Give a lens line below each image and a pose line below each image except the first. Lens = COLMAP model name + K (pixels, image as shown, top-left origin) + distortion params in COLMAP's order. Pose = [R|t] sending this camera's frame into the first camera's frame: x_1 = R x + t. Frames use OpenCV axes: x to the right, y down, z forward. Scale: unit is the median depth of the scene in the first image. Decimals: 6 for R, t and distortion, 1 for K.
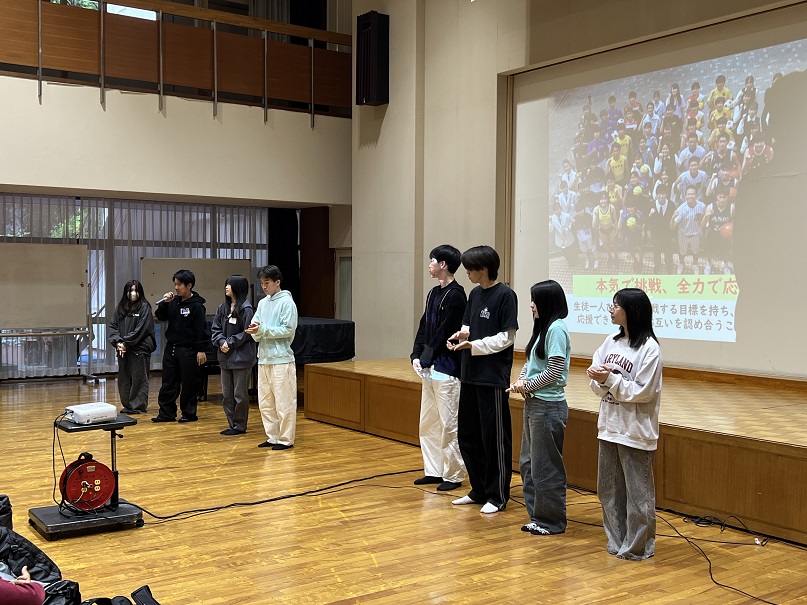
lens RADIAL K [[943.9, 0, 404.2], [0, 943.9, 306.0], [0, 0, 1]] dist [0.039123, 0.000000]
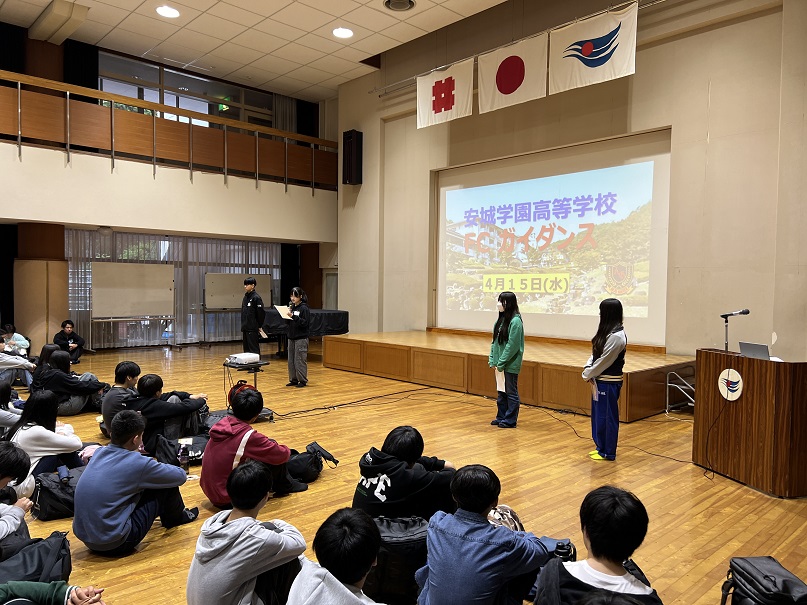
lens RADIAL K [[608.6, 0, 403.9], [0, 608.6, 302.6], [0, 0, 1]] dist [0.014689, 0.002600]
pose [[0.990553, 0.003547, 0.137082, -0.089760], [-0.002812, 0.999981, -0.005550, 0.005474], [-0.137099, 0.005112, 0.990544, -0.094847]]
